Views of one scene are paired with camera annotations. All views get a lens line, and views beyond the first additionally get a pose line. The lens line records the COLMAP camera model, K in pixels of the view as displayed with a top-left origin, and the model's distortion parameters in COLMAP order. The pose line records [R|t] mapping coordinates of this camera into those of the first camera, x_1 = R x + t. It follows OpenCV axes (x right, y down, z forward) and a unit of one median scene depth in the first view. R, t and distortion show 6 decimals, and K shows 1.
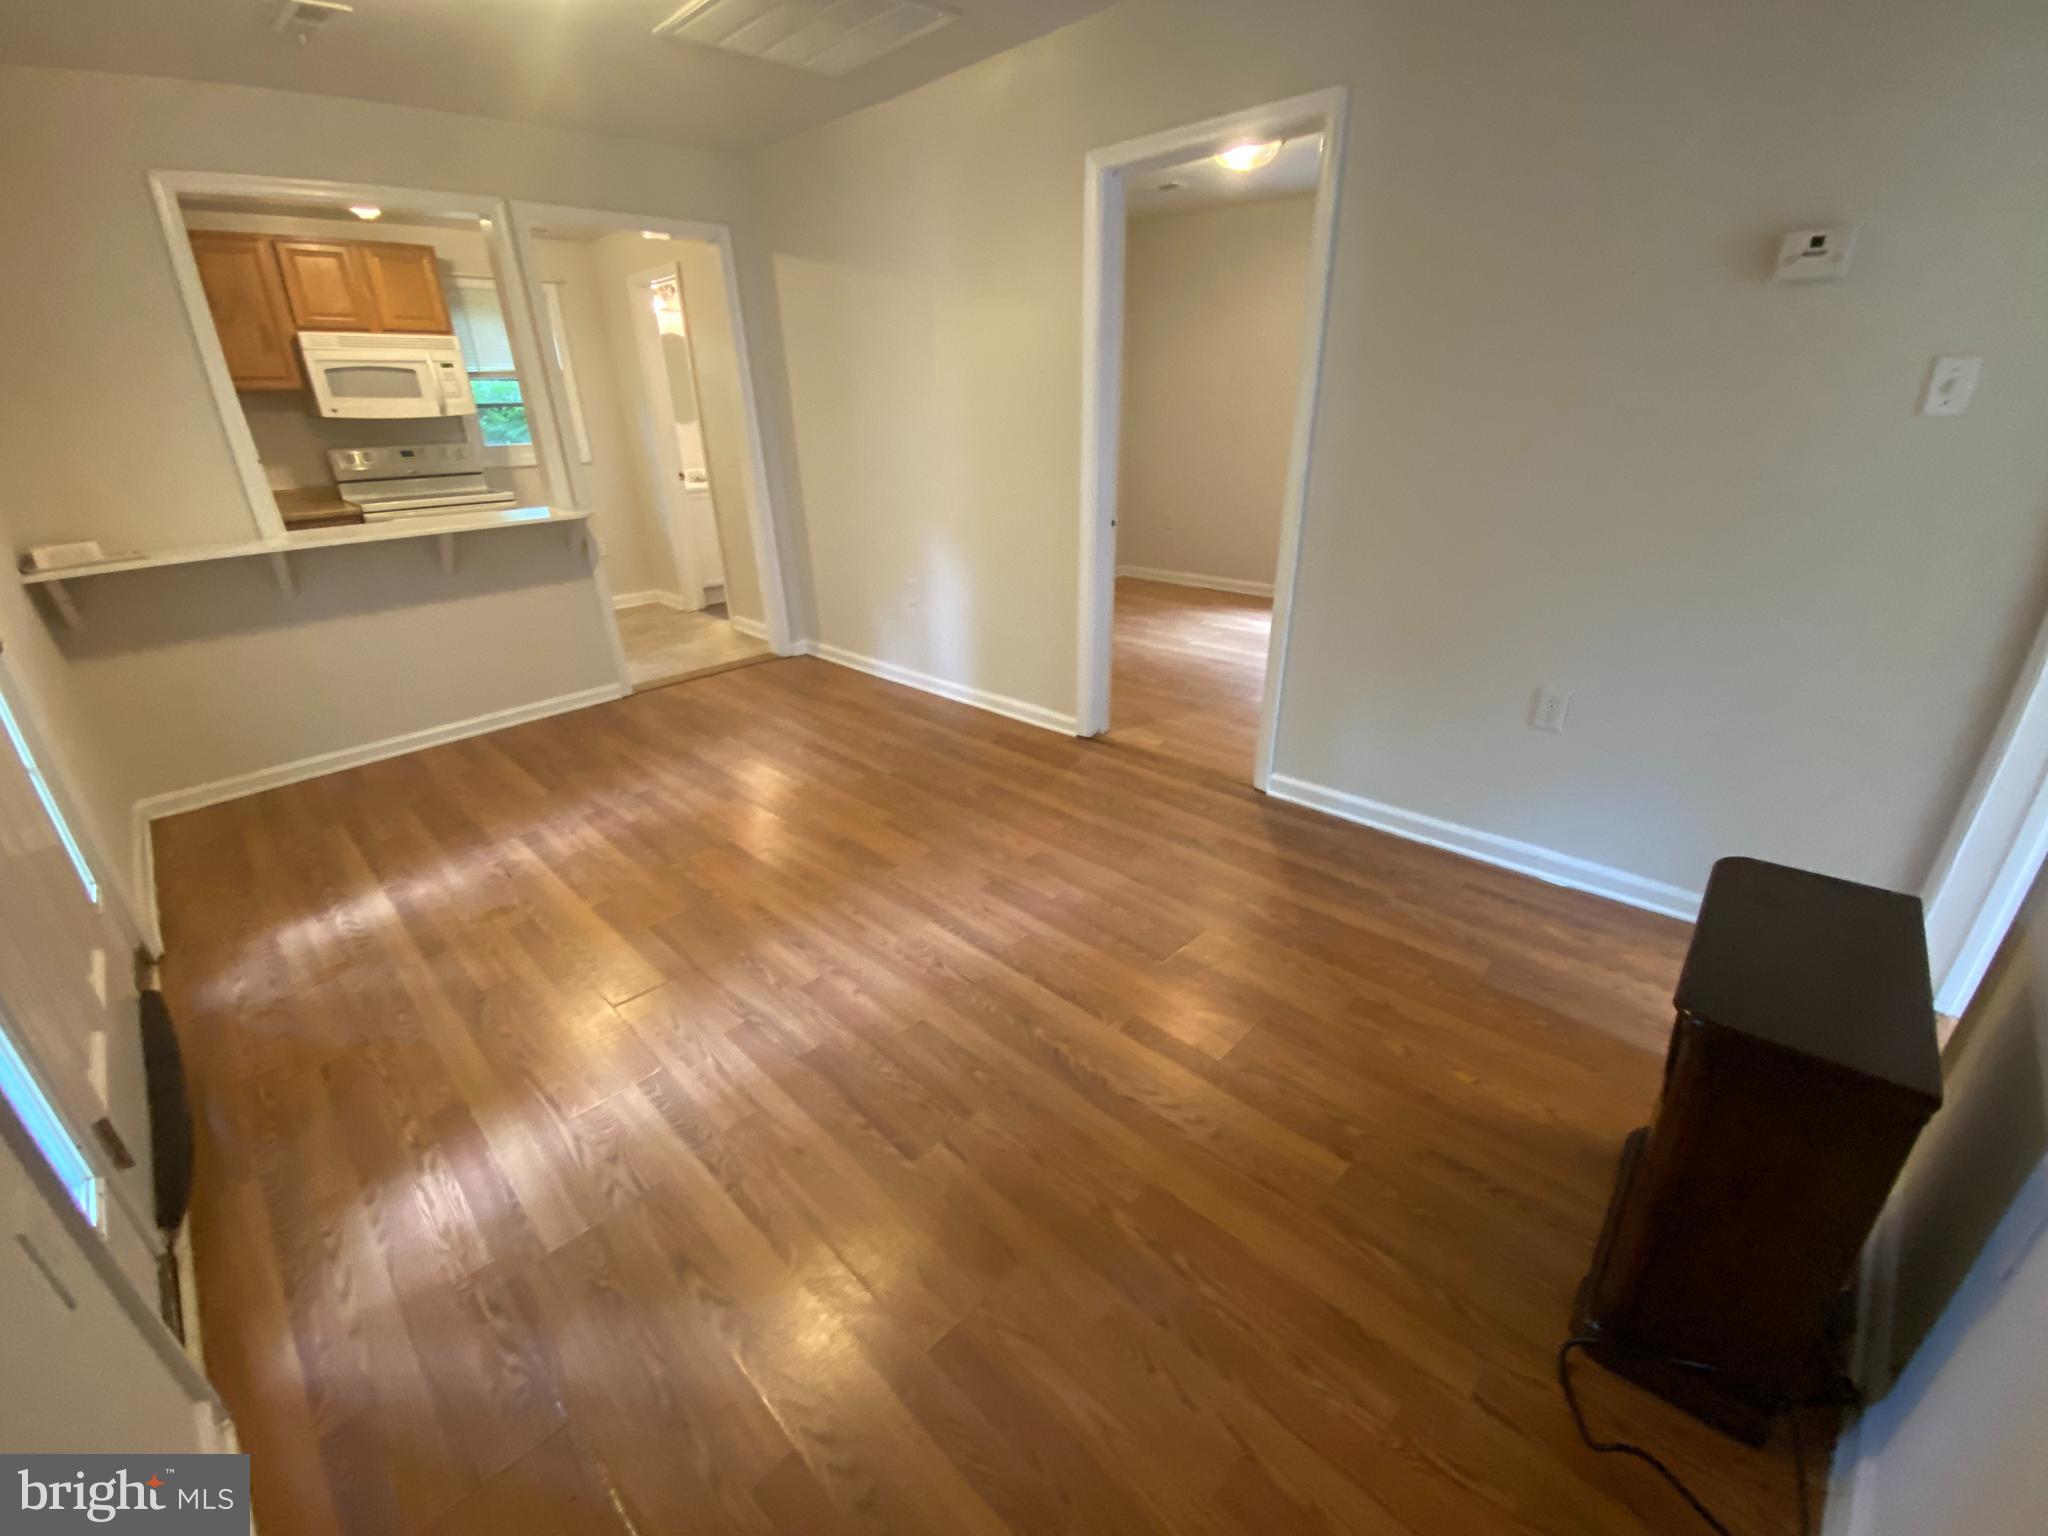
lens RADIAL K [[850.0, 0, 1022.4], [0, 850.0, 778.4], [0, 0, 1]] dist [0.059773, -0.047053]
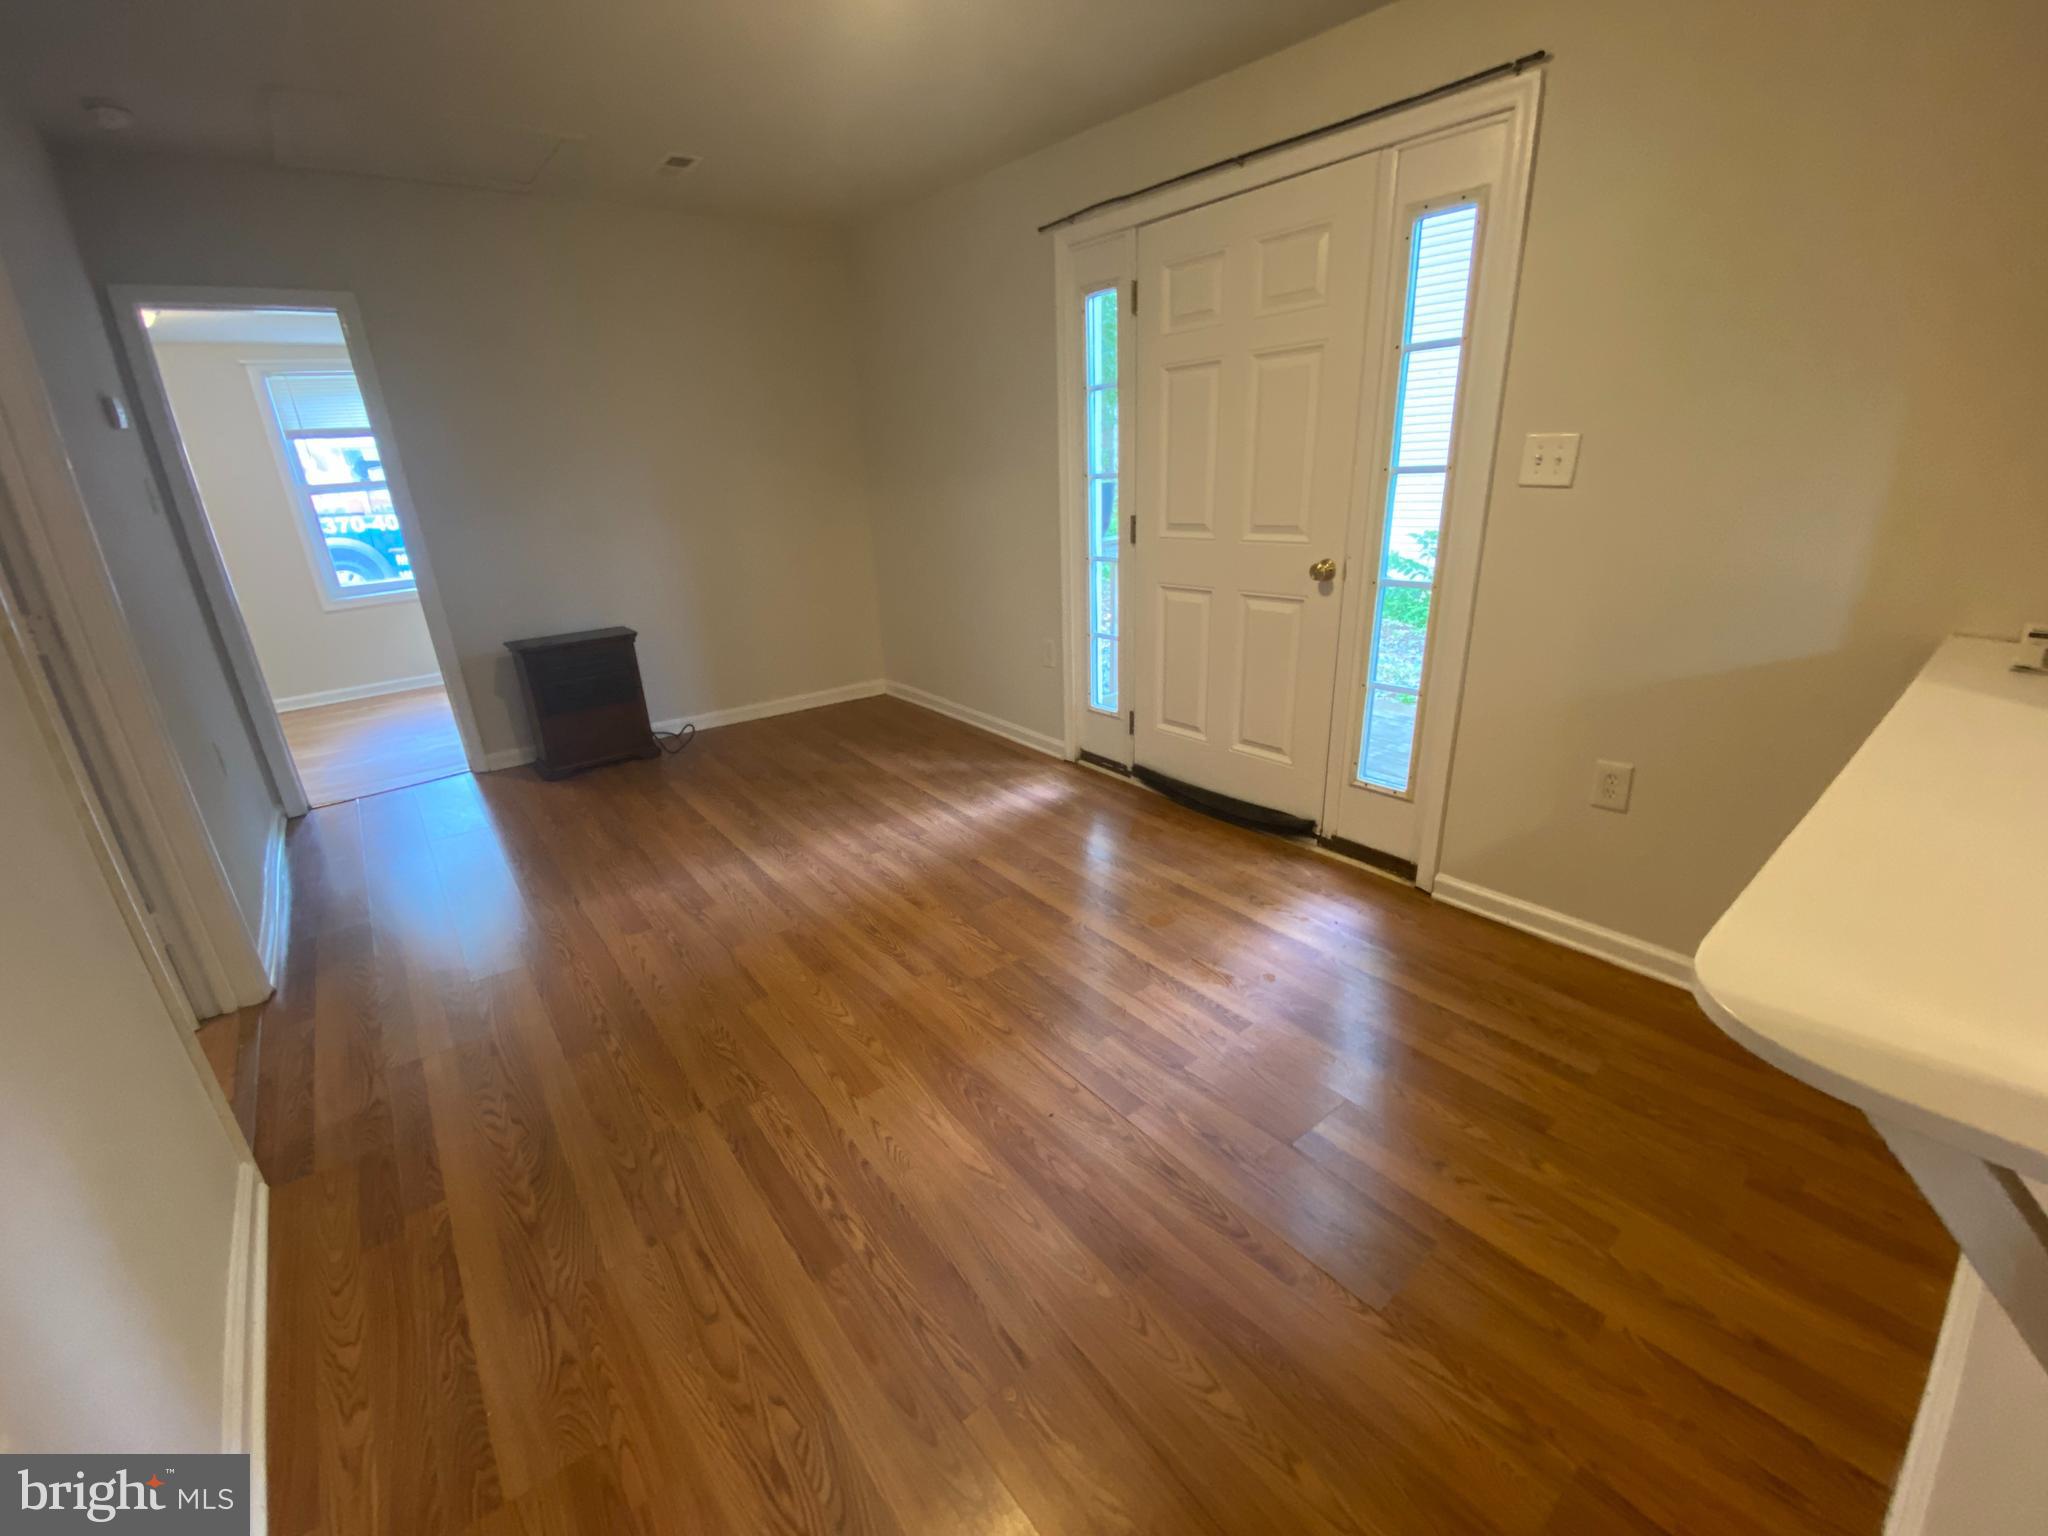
lens RADIAL K [[850.0, 0, 1022.4], [0, 850.0, 778.4], [0, 0, 1]] dist [0.059773, -0.047053]
pose [[-0.990743, 0.019476, 0.134344, -0.620209], [0.107065, 0.720524, 0.685115, -0.734700], [-0.083455, 0.693157, -0.715939, 1.738136]]
